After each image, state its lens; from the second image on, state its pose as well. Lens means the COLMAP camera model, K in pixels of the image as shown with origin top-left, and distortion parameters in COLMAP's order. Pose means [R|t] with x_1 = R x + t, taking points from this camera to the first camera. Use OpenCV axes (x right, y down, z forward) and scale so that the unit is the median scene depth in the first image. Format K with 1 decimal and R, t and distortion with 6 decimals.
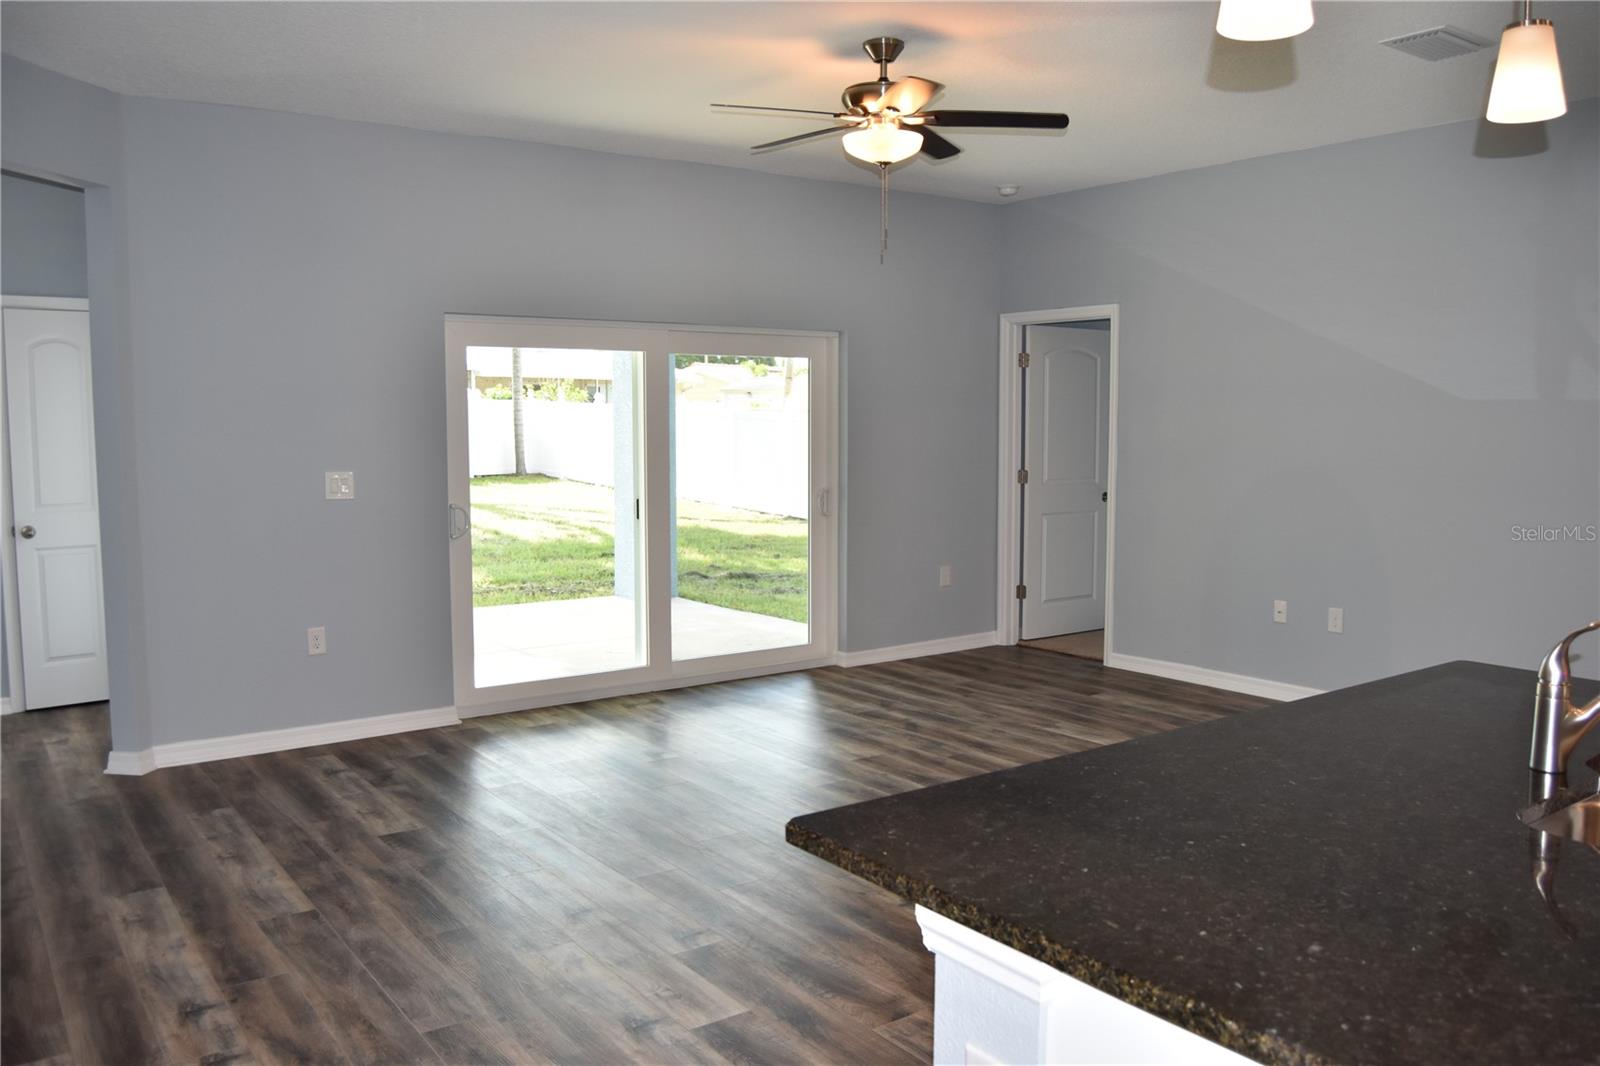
lens RADIAL K [[1246.8, 0, 800.0], [0, 1246.8, 533.0], [0, 0, 1]] dist [-0.094572, 0.038894]
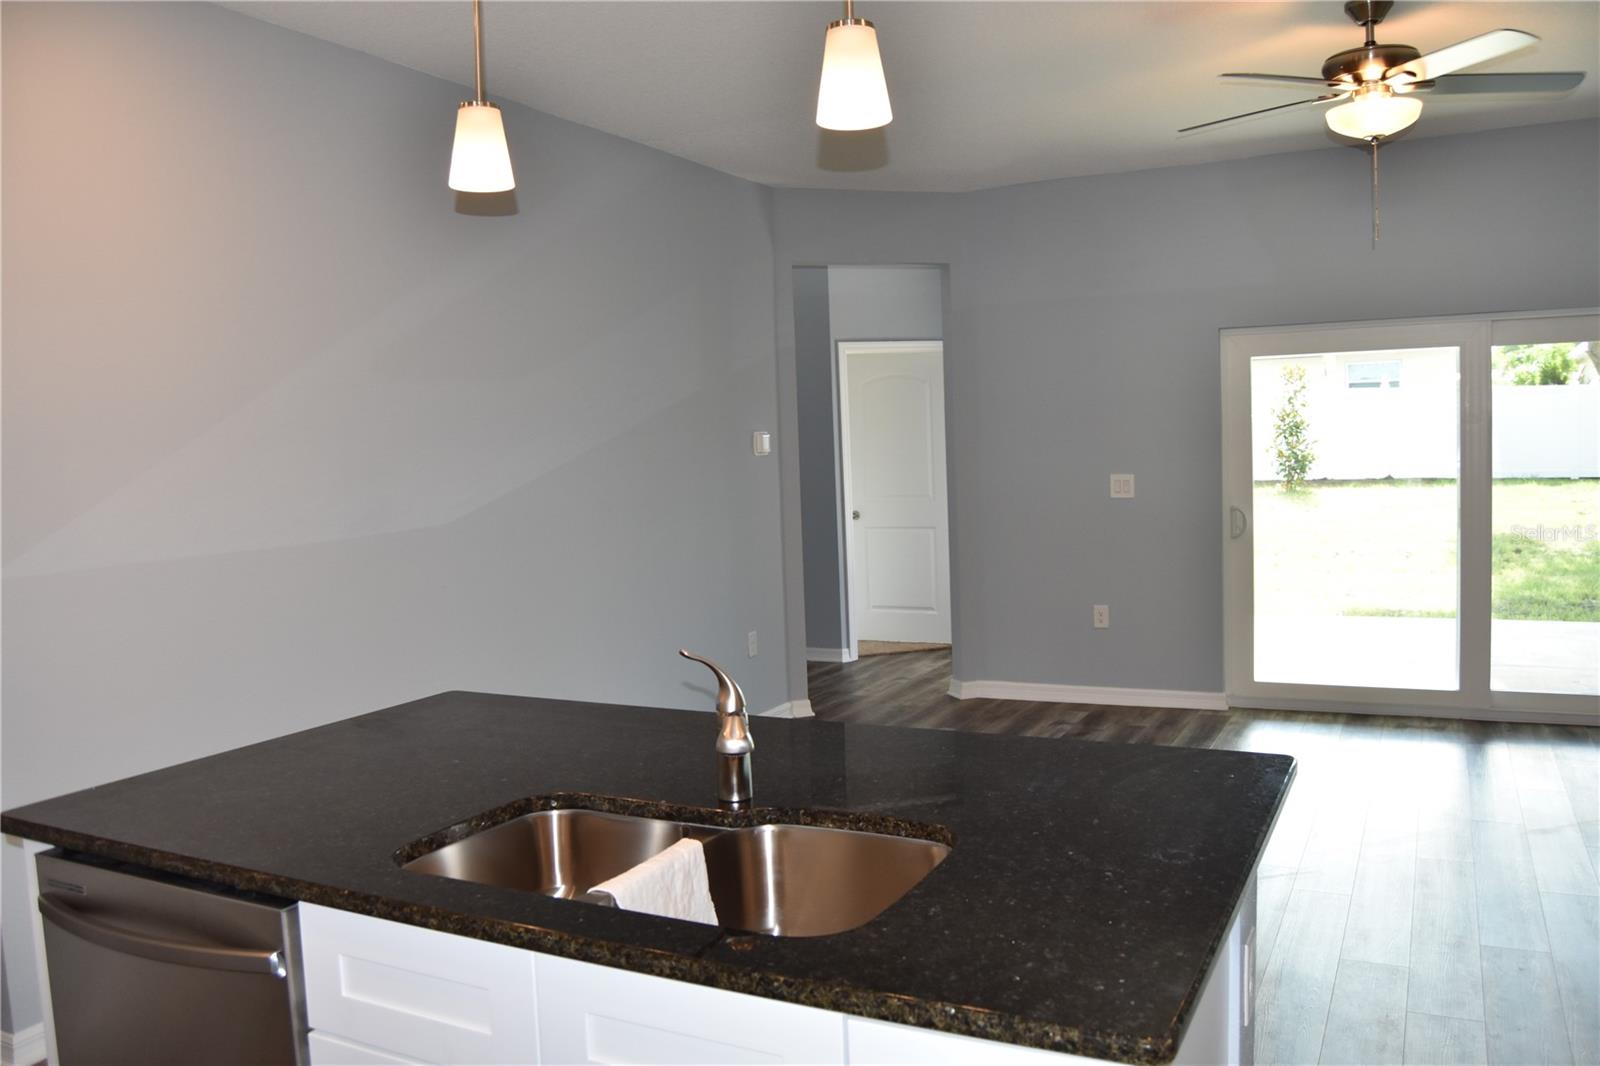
lens RADIAL K [[1246.8, 0, 800.0], [0, 1246.8, 533.0], [0, 0, 1]] dist [-0.094572, 0.038894]
pose [[0.454860, 0.052817, -0.888995, 0.535668], [-0.045481, 0.998315, 0.036041, -0.022682], [0.889401, 0.024039, 0.456496, 0.194075]]
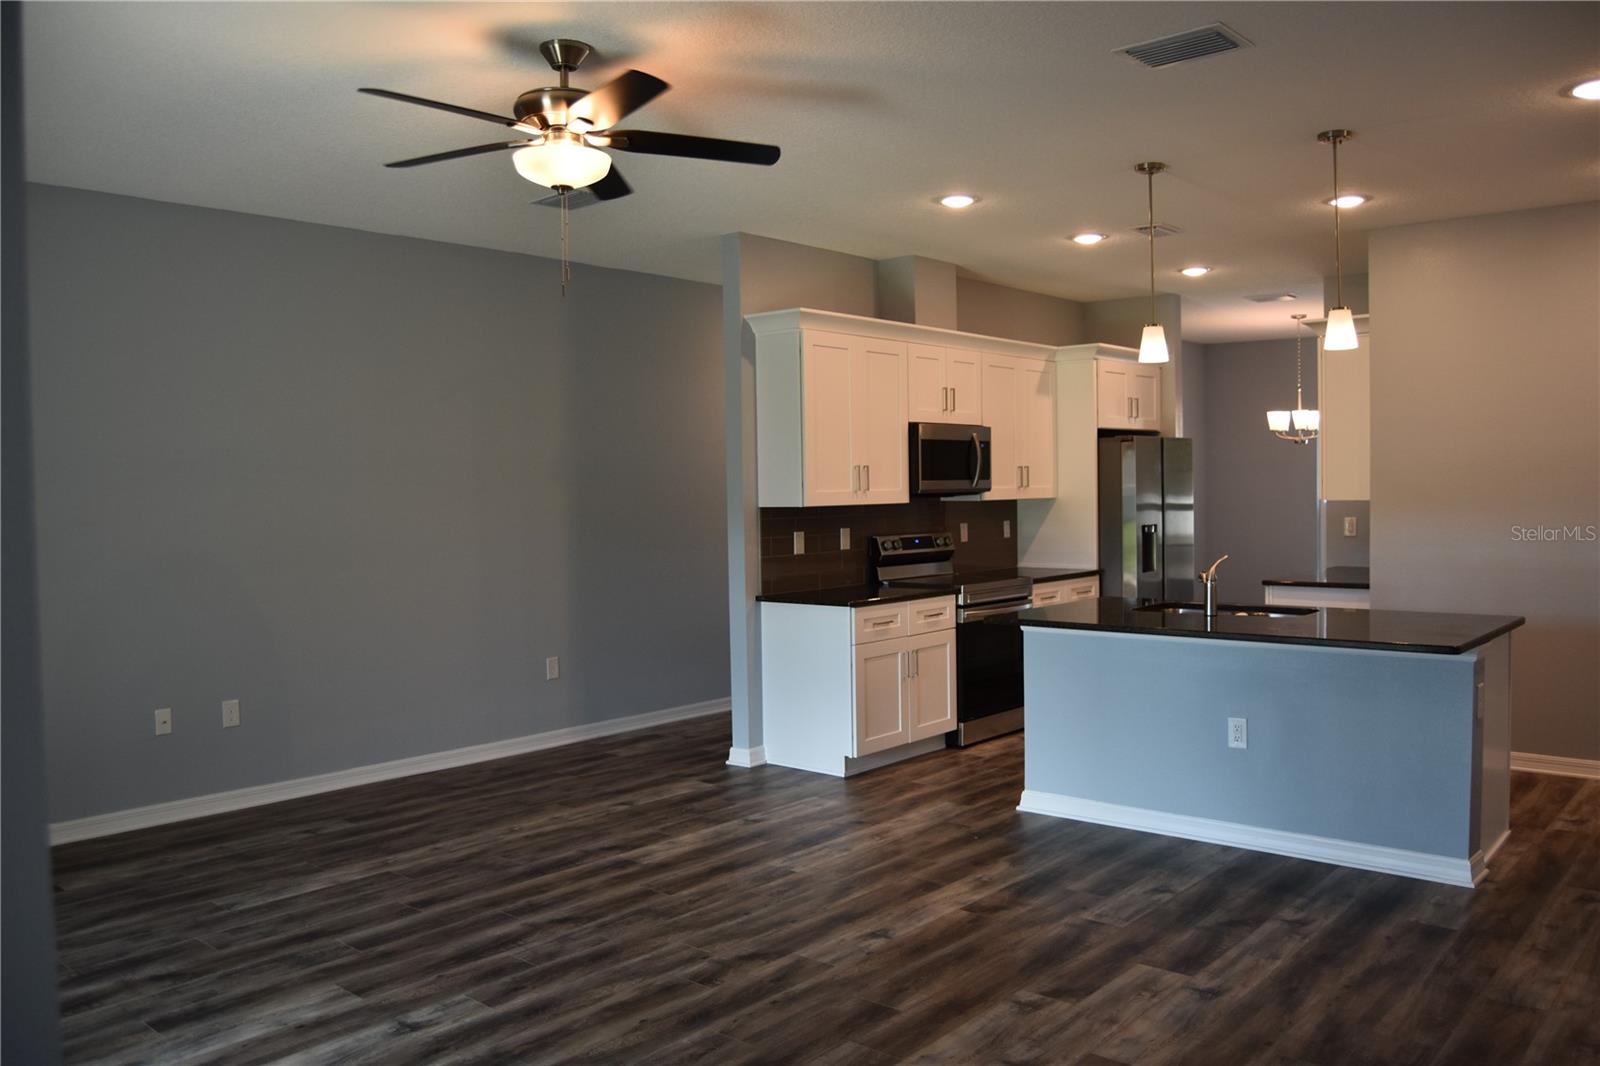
lens RADIAL K [[1250.5, 0, 794.6], [0, 1250.5, 506.8], [0, 0, 1]] dist [-0.072693, 0.001303]
pose [[-0.224959, -0.007812, 0.974337, -0.634409], [0.106846, 0.993740, 0.032636, -0.078061], [-0.968492, 0.111446, -0.222716, 0.851847]]
